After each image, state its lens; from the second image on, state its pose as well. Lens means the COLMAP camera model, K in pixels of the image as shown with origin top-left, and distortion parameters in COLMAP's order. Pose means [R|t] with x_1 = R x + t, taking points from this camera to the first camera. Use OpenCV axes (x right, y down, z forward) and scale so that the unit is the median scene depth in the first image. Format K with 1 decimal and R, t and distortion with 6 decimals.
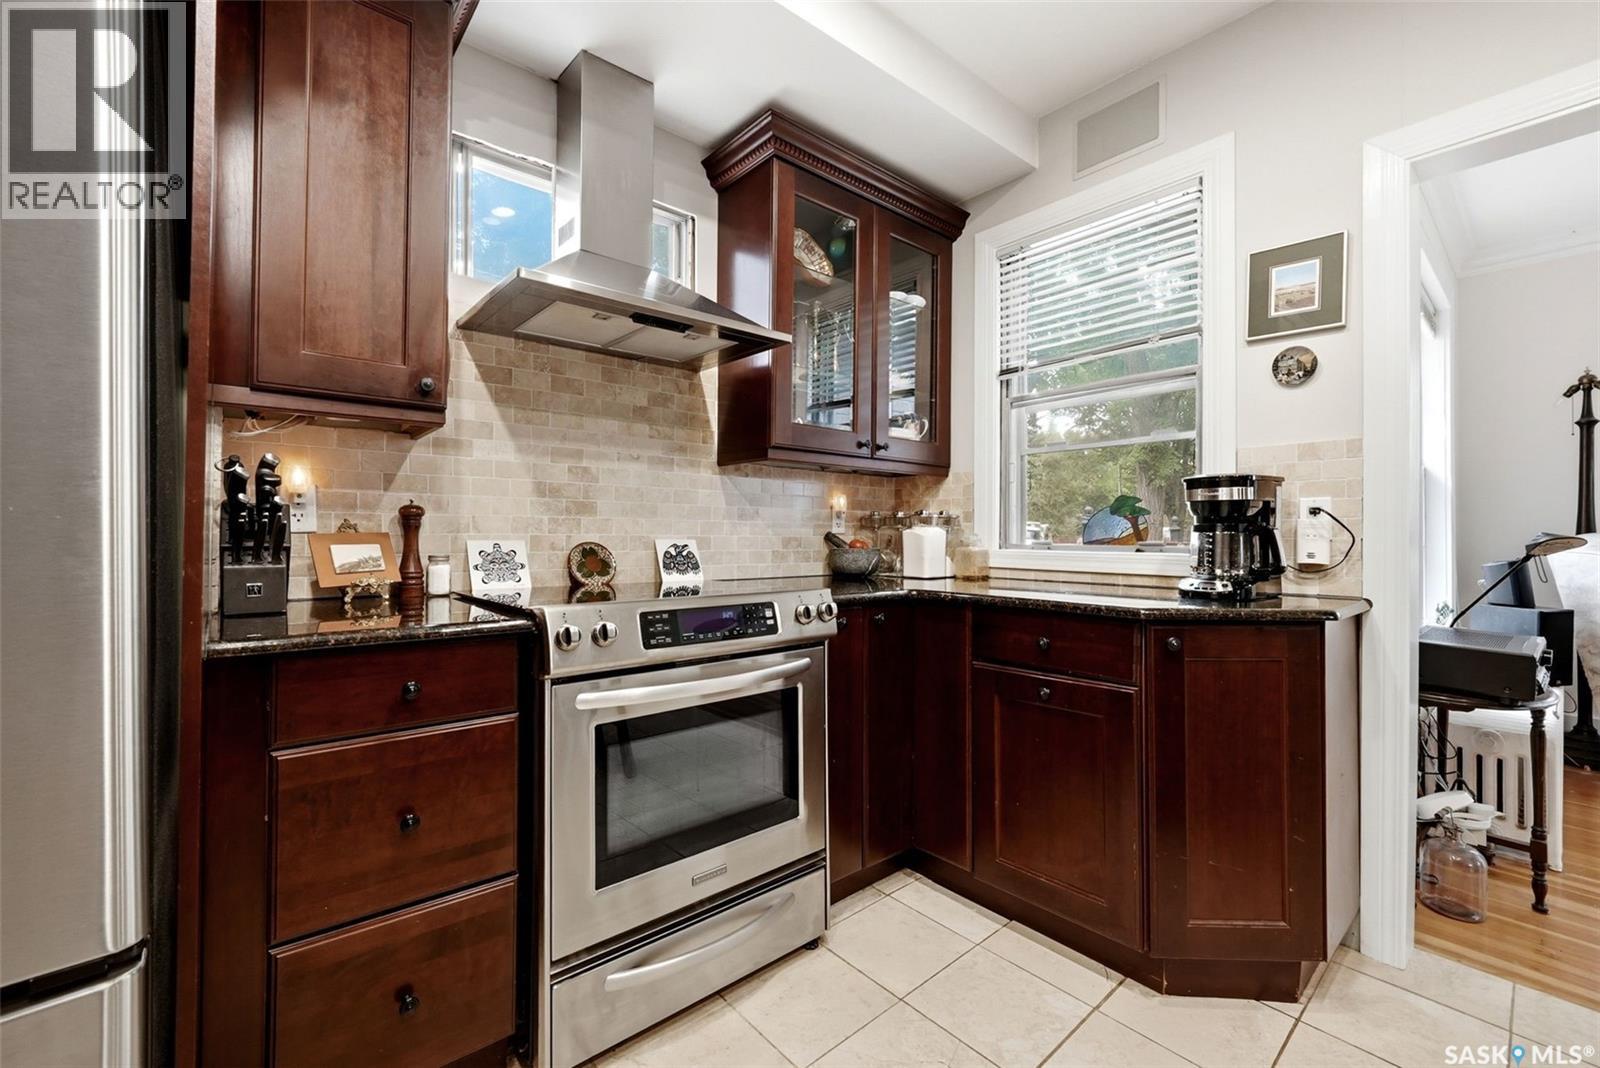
lens RADIAL K [[662.2, 0, 800.0], [0, 662.2, 534.0], [0, 0, 1]] dist [-0.001930, 0.004227]
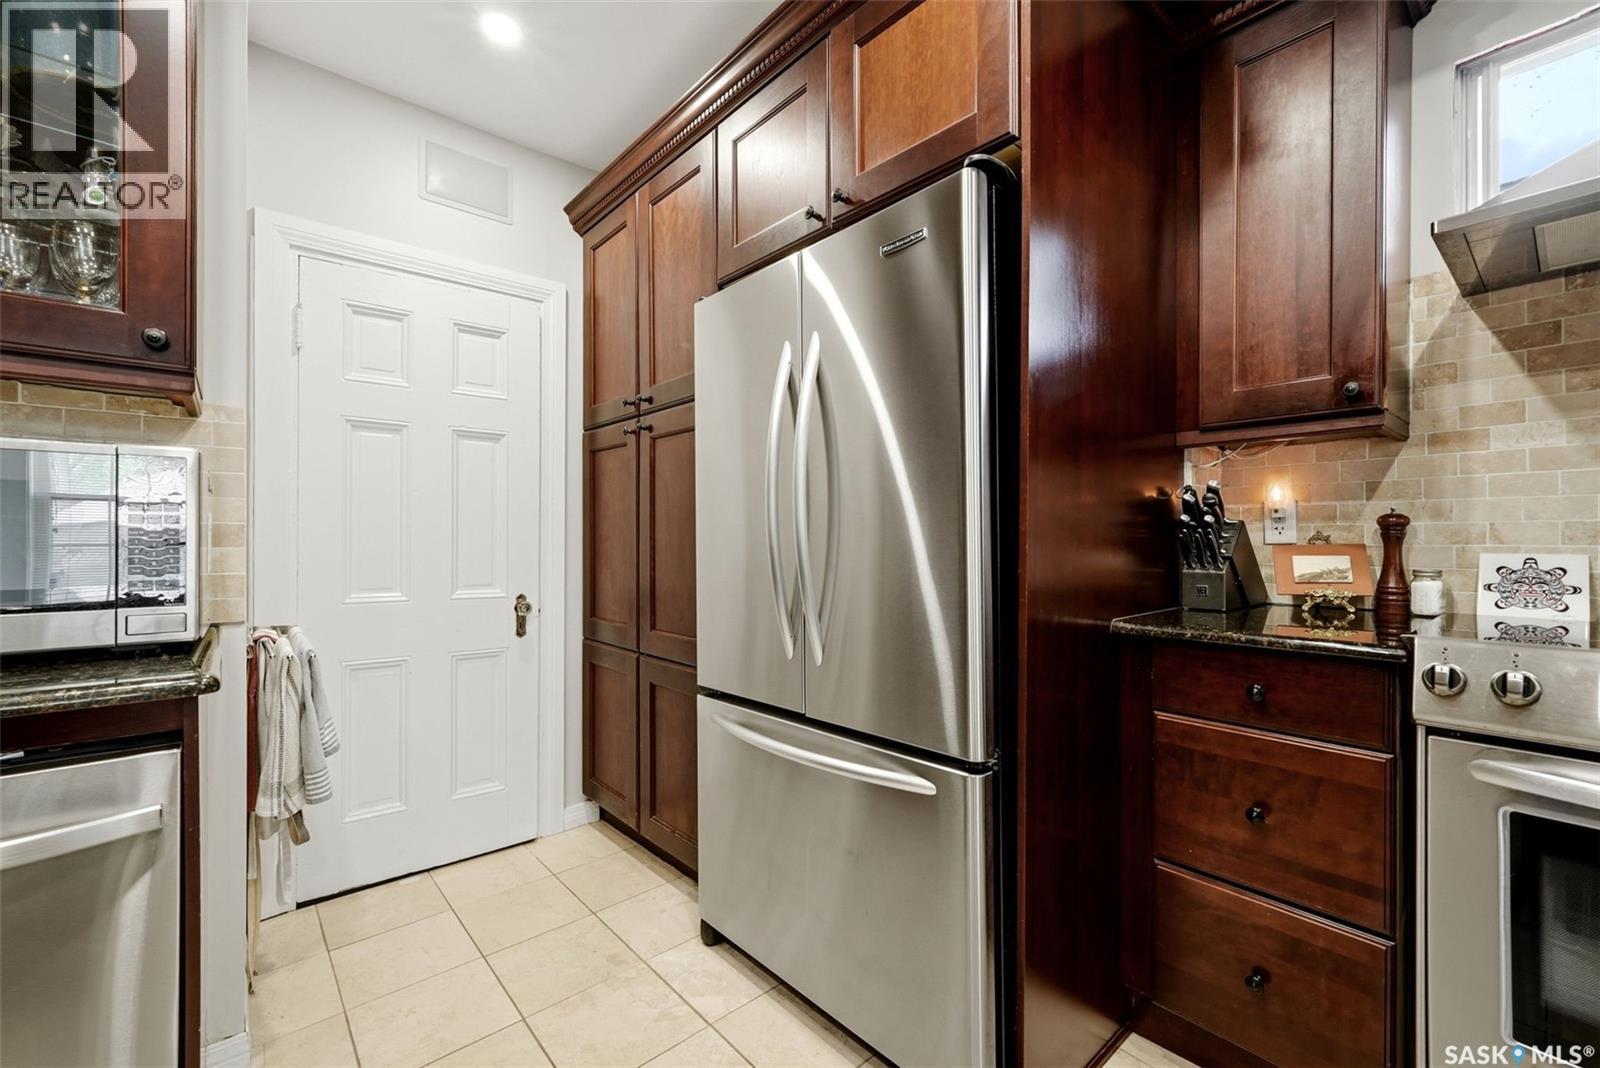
lens RADIAL K [[670.4, 0, 794.2], [0, 670.4, 540.5], [0, 0, 1]] dist [-0.002488, -0.000155]
pose [[-0.002524, -0.002385, -0.999994, 0.360416], [0.003146, 0.999992, -0.002393, -0.007565], [0.999992, -0.003152, -0.002517, 0.183027]]
